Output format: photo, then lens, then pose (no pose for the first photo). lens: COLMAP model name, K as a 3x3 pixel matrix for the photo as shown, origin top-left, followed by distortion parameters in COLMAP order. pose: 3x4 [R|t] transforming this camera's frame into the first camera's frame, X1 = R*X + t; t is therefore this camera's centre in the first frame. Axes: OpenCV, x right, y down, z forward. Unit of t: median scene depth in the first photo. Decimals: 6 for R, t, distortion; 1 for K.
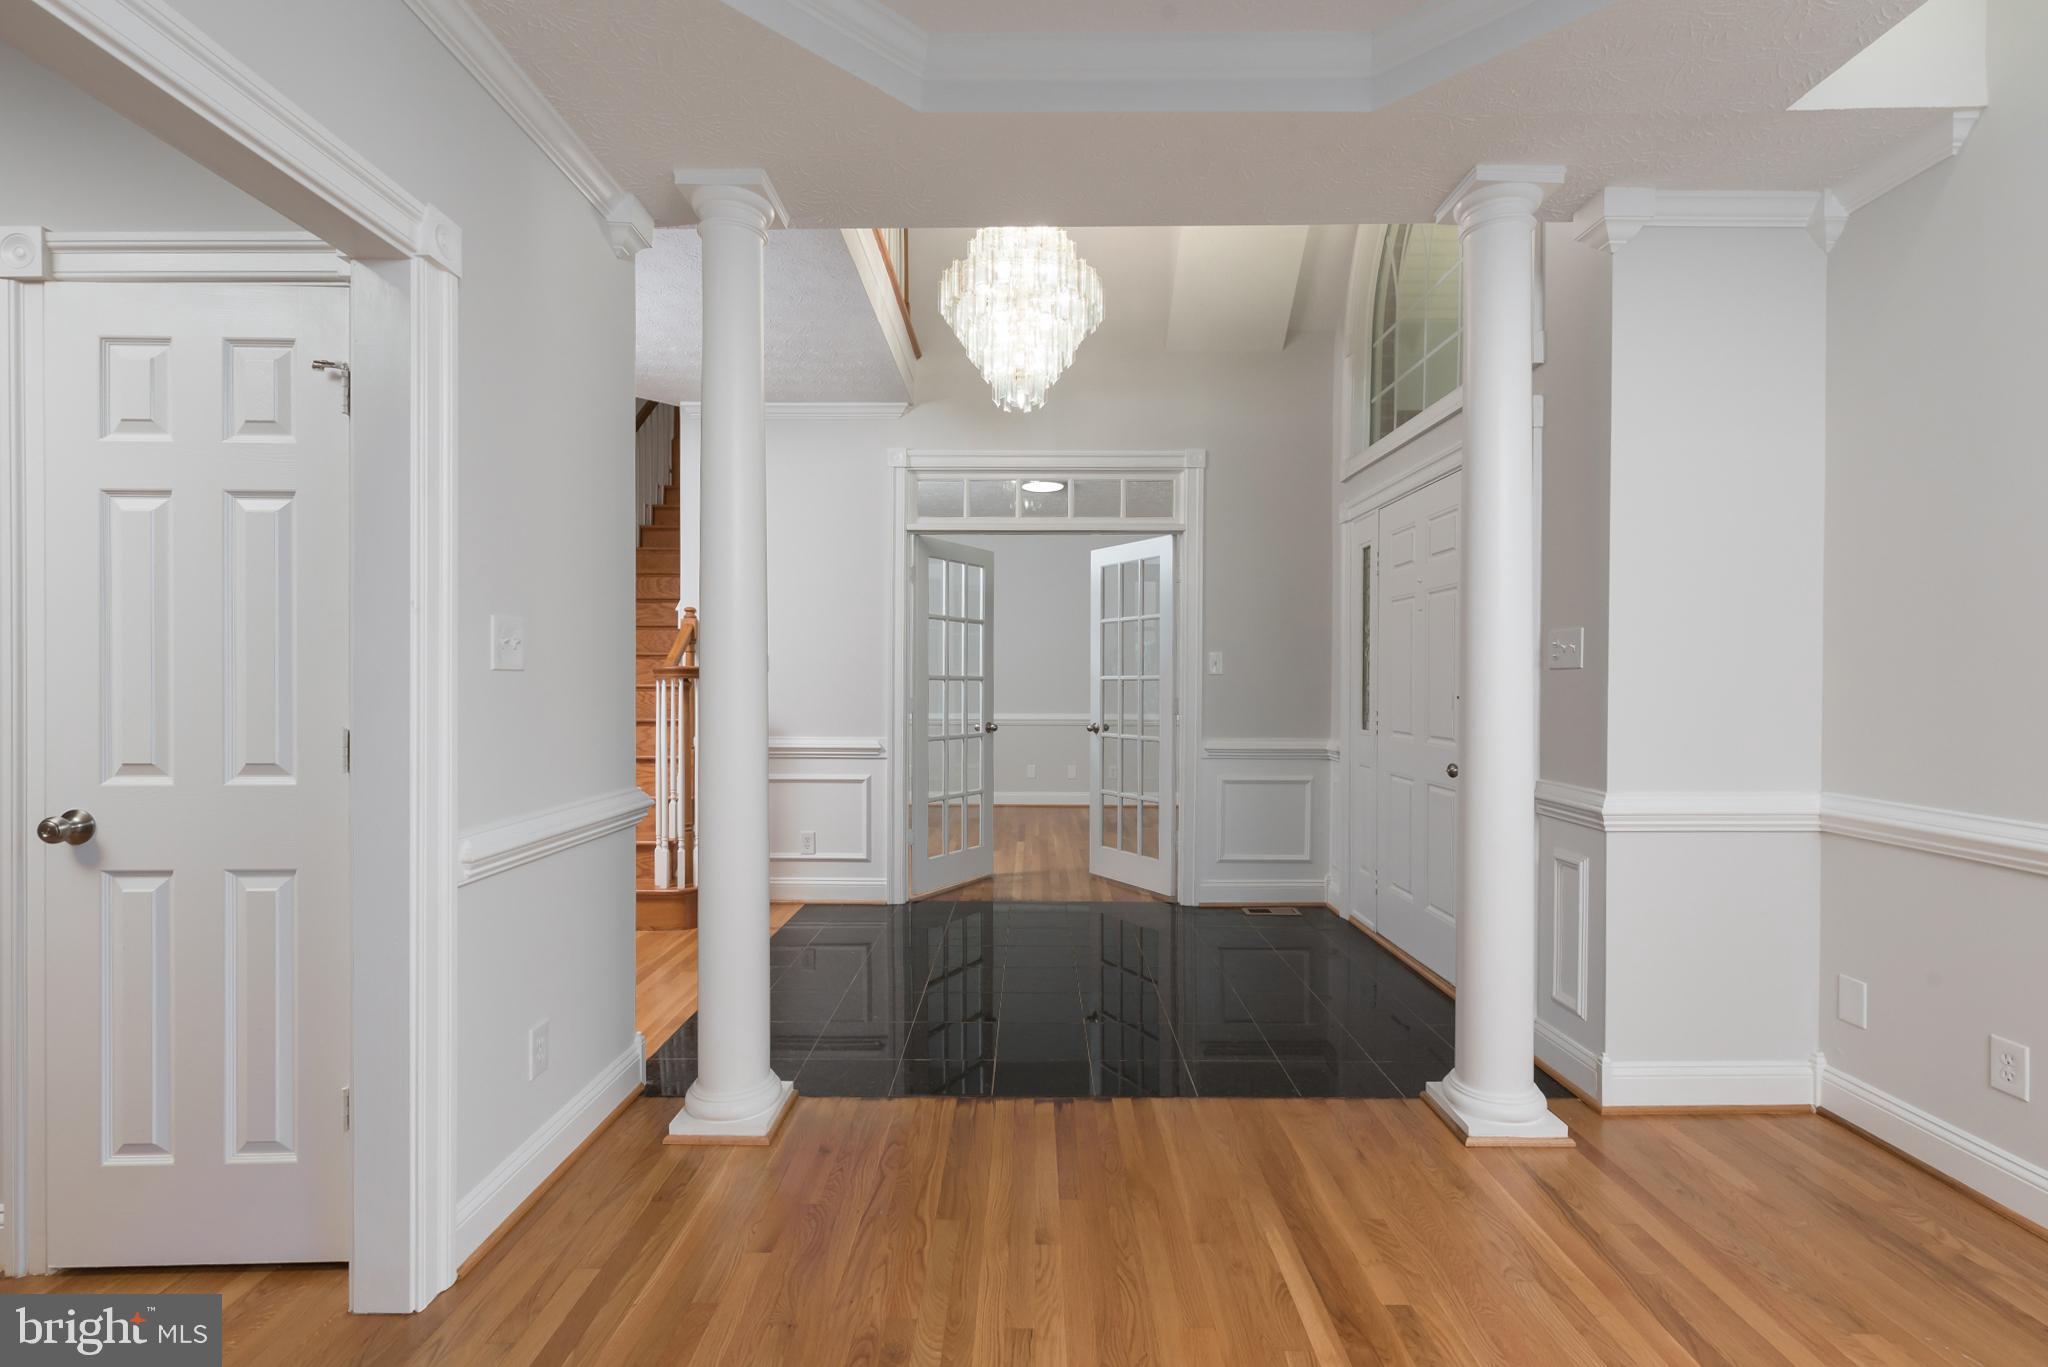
lens RADIAL K [[894.5, 0, 1029.7], [0, 894.5, 686.5], [0, 0, 1]] dist [0.002441, -0.000019]
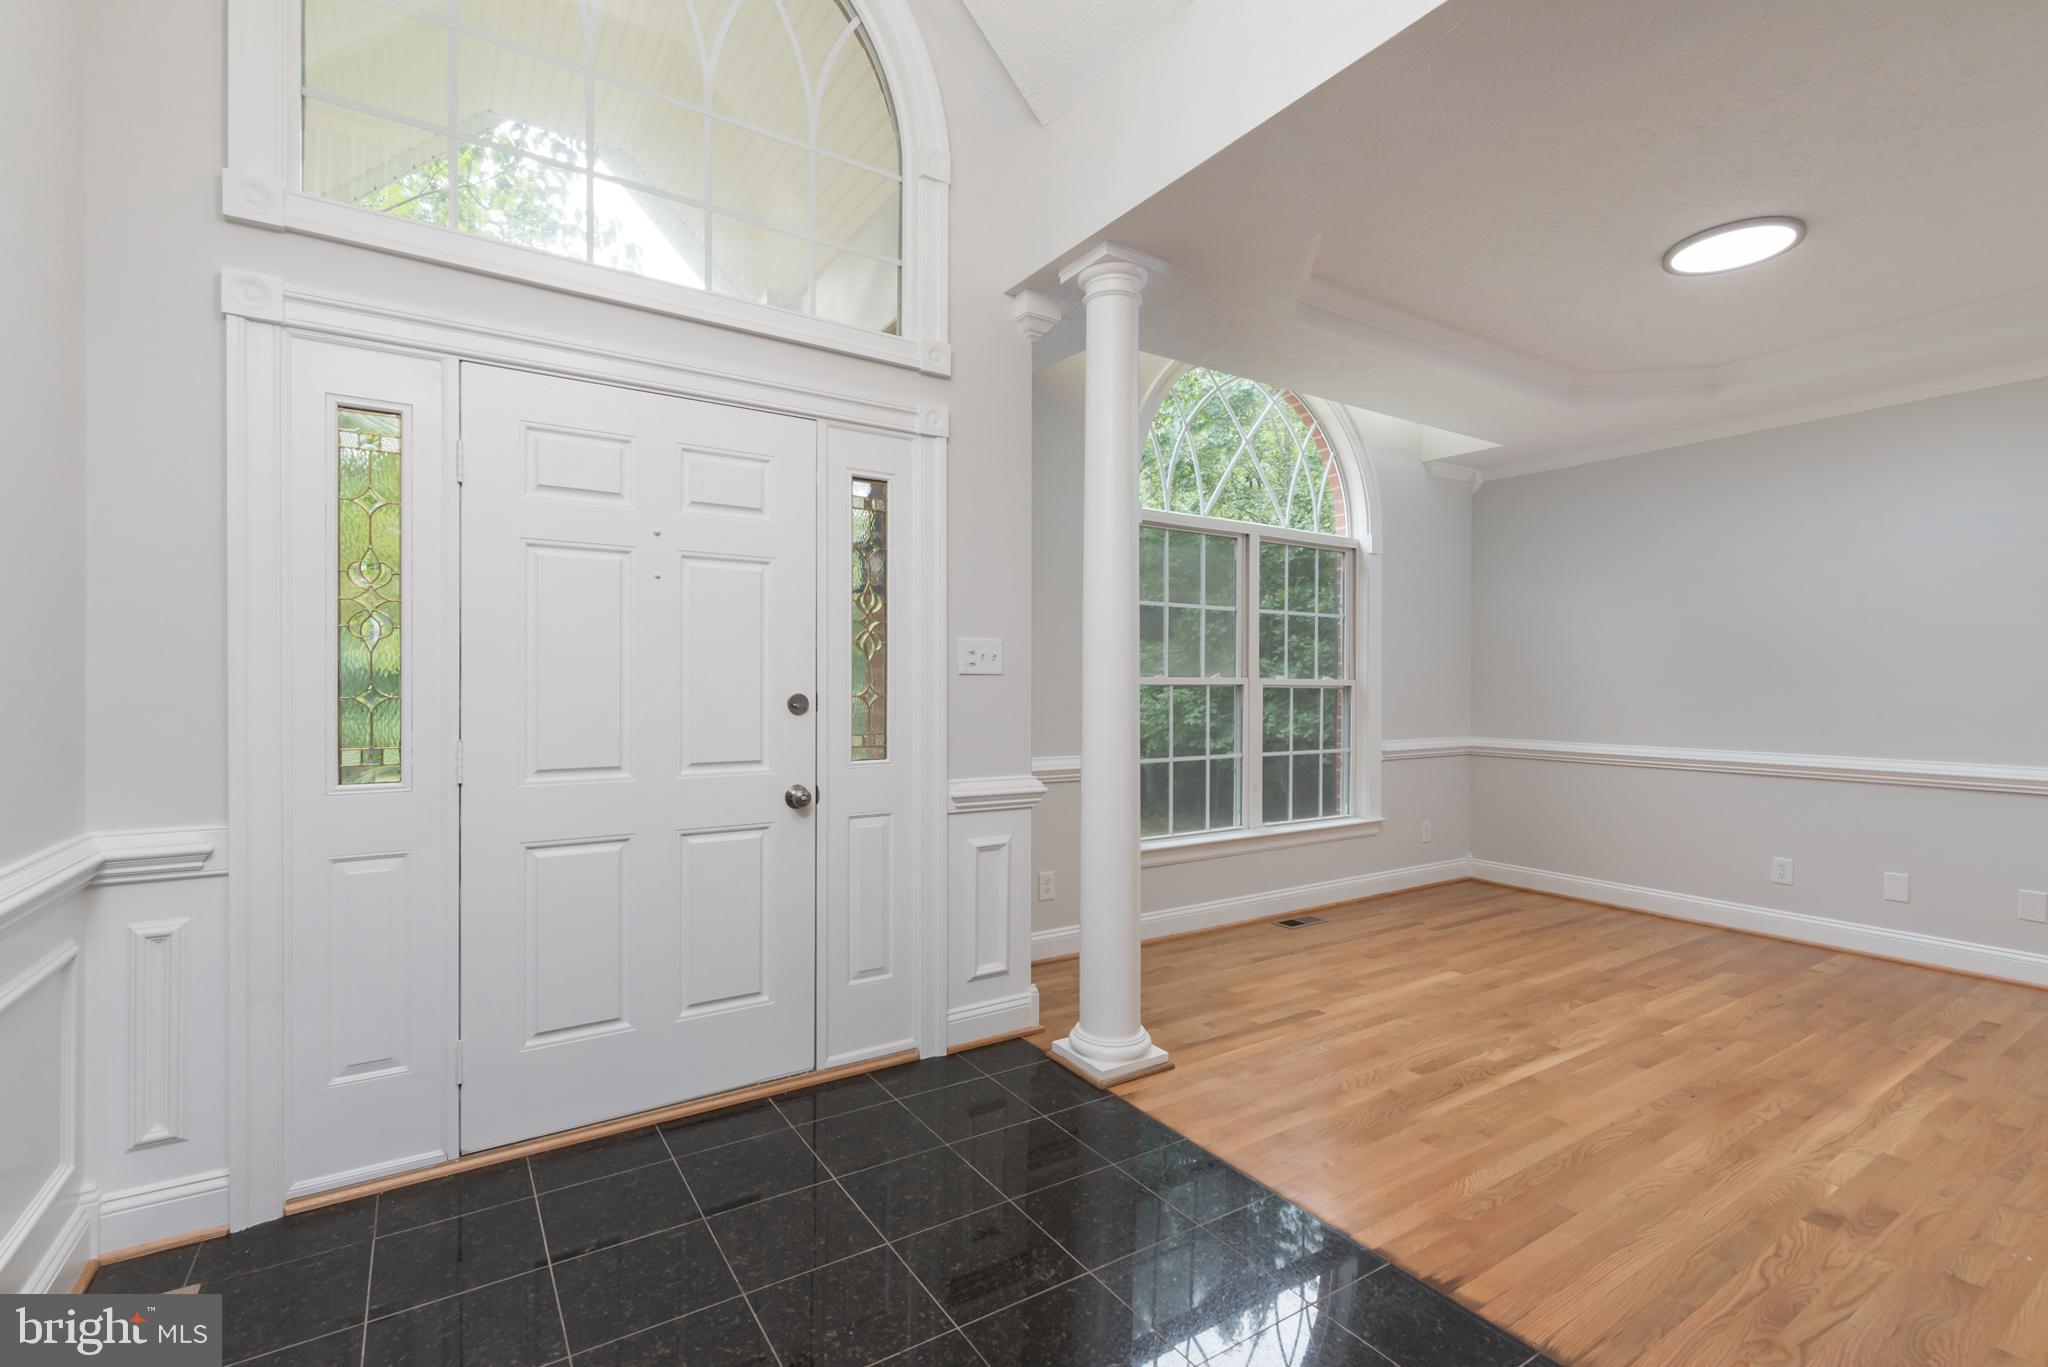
lens RADIAL K [[861.4, 0, 1024.0], [0, 861.4, 683.5], [0, 0, 1]] dist [-0.000453, 0.000090]
pose [[-0.520179, -0.003538, 0.854050, -0.202452], [0.004263, 0.999968, 0.006739, -0.009618], [-0.854047, 0.007146, -0.520147, 0.888298]]
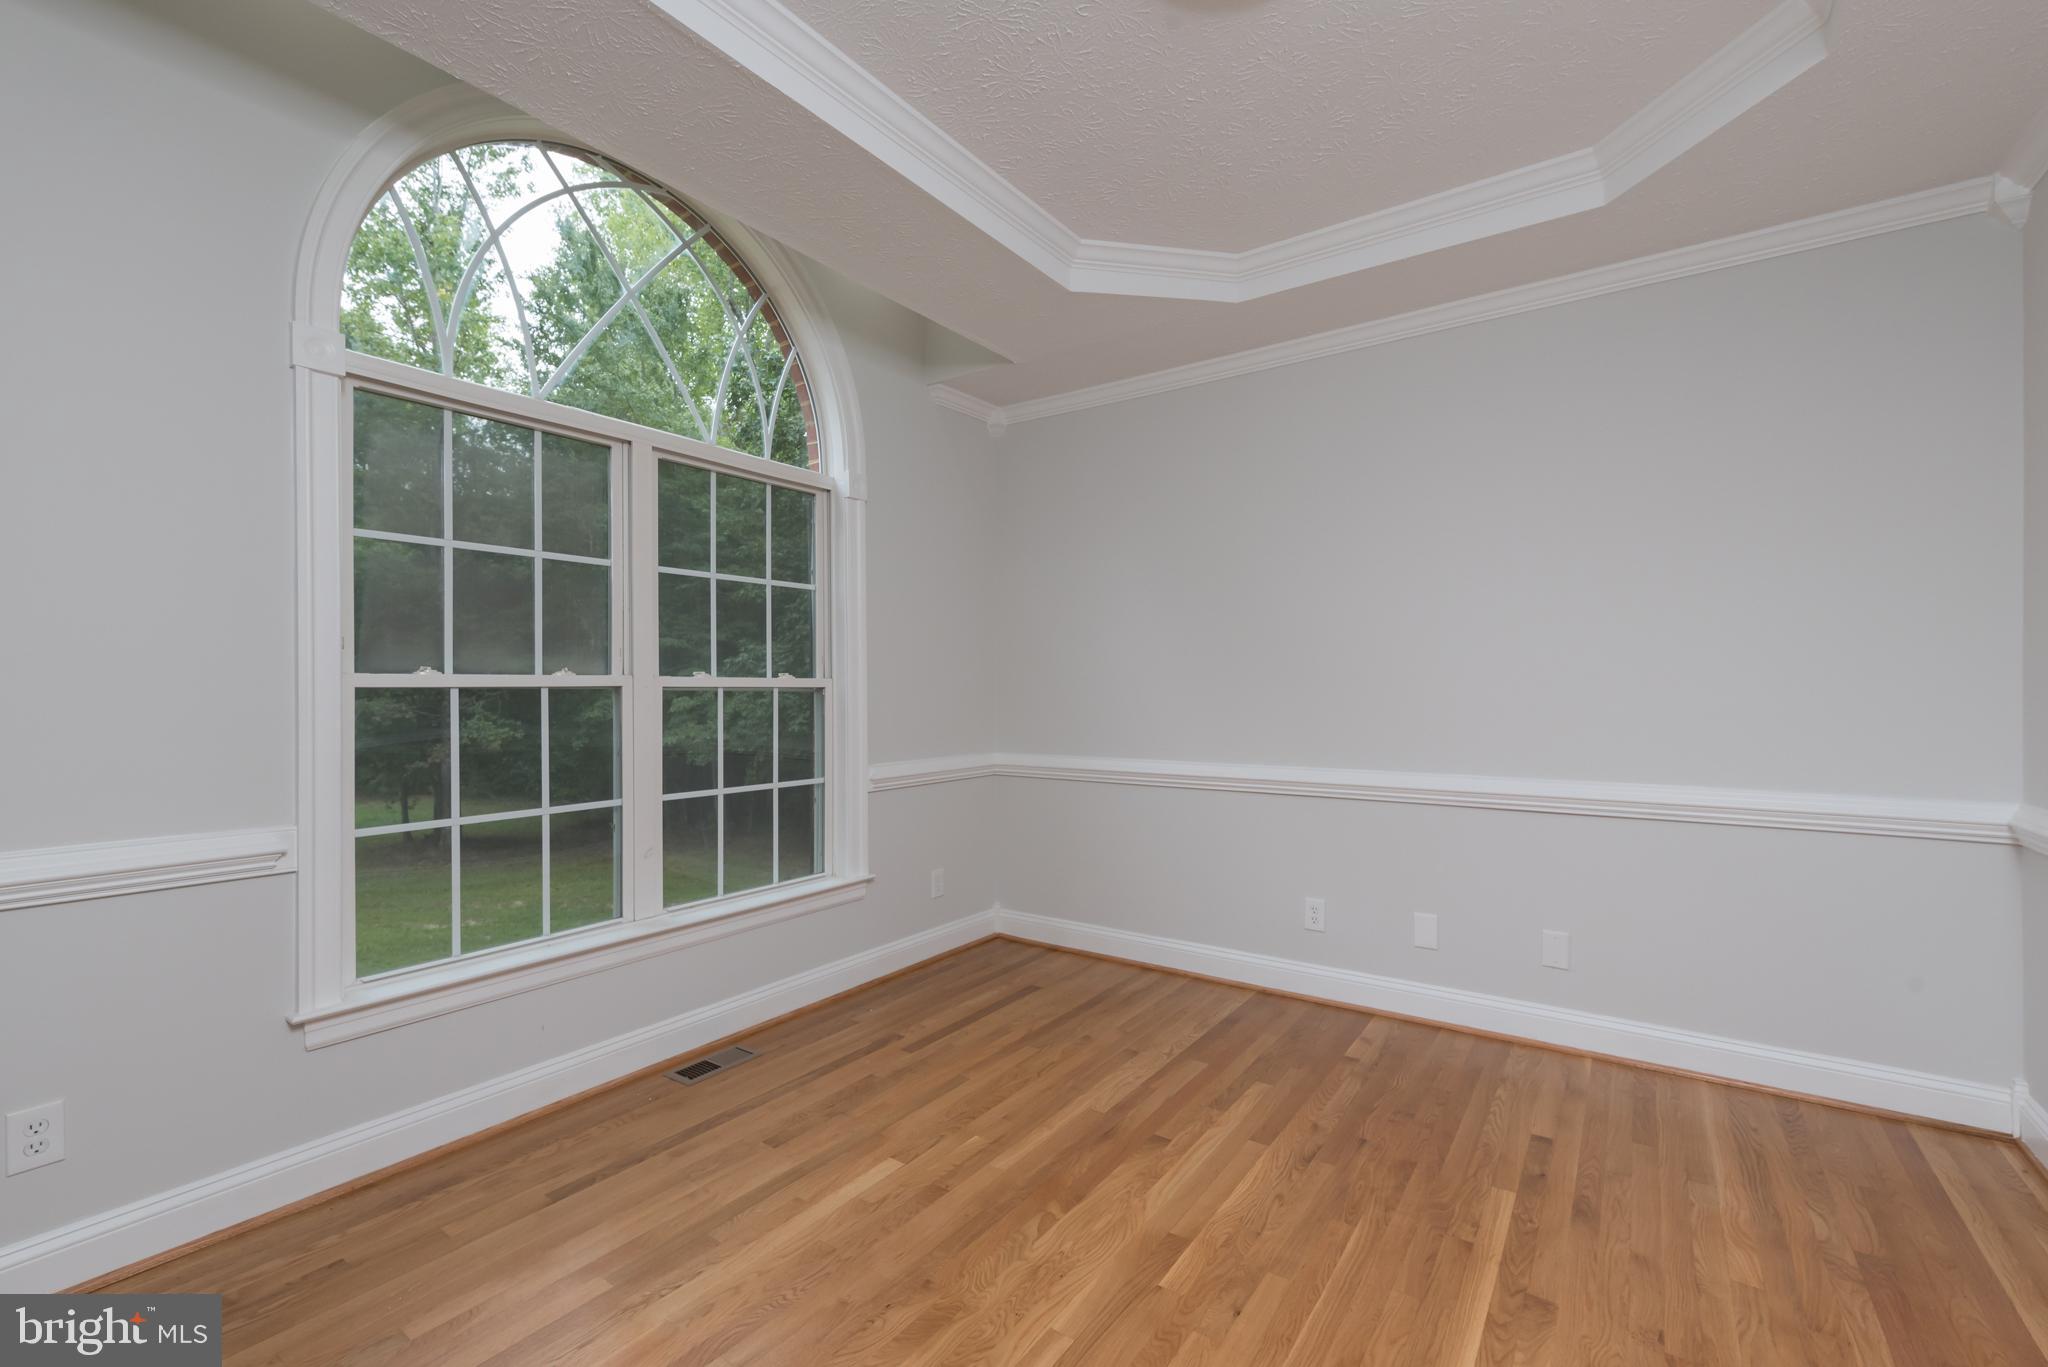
lens RADIAL K [[894.5, 0, 1029.7], [0, 894.5, 686.5], [0, 0, 1]] dist [0.002441, -0.000019]
pose [[-0.823705, 0.001321, 0.567017, -0.081042], [0.007672, 0.999932, 0.008817, -0.004580], [-0.566966, 0.011613, -0.823659, 0.513207]]
